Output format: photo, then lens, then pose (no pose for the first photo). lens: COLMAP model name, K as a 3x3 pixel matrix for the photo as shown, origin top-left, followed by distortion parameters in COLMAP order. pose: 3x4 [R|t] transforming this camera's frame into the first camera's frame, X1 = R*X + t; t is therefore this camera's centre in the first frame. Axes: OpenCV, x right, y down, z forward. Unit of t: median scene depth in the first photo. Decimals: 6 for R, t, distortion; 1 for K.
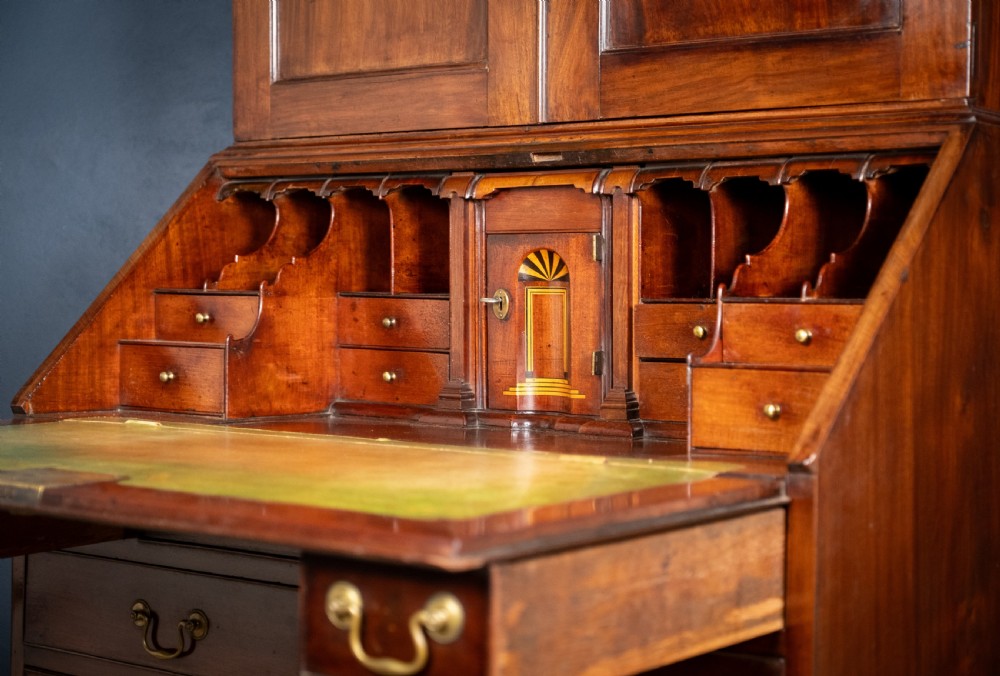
lens RADIAL K [[1773.3, 0, 532.3], [0, 1773.3, 340.2], [0, 0, 1]] dist [-0.015845, 0.000000]
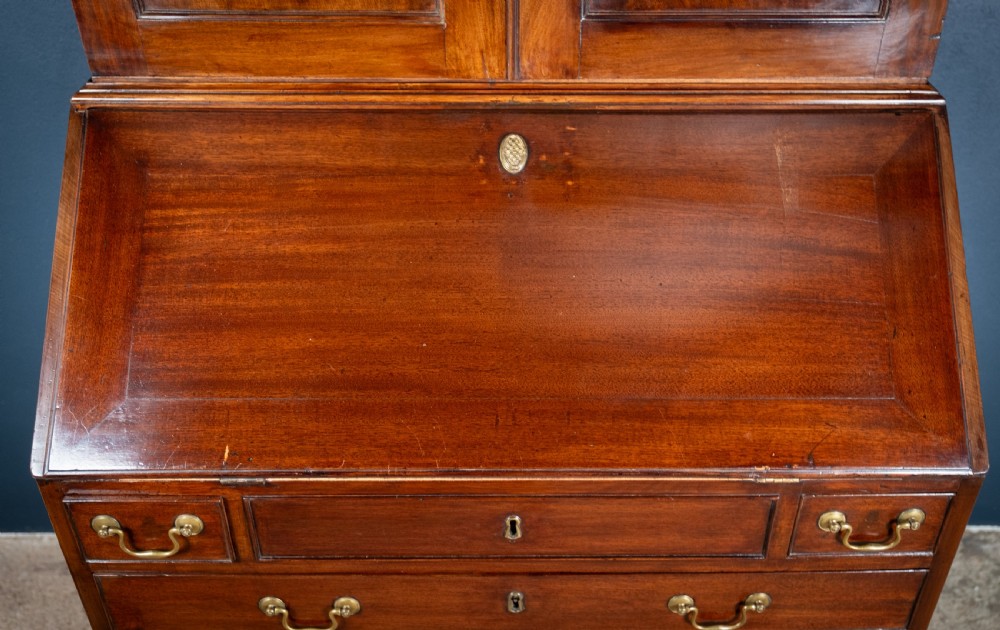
lens RADIAL K [[909.3, 0, 525.6], [0, 909.3, 276.3], [0, 0, 1]] dist [0.006417, -0.008153]
pose [[0.791888, -0.328960, 0.514488, -0.316251], [0.020808, 0.856550, 0.515645, -0.310551], [-0.610311, -0.397628, 0.685137, 0.589163]]
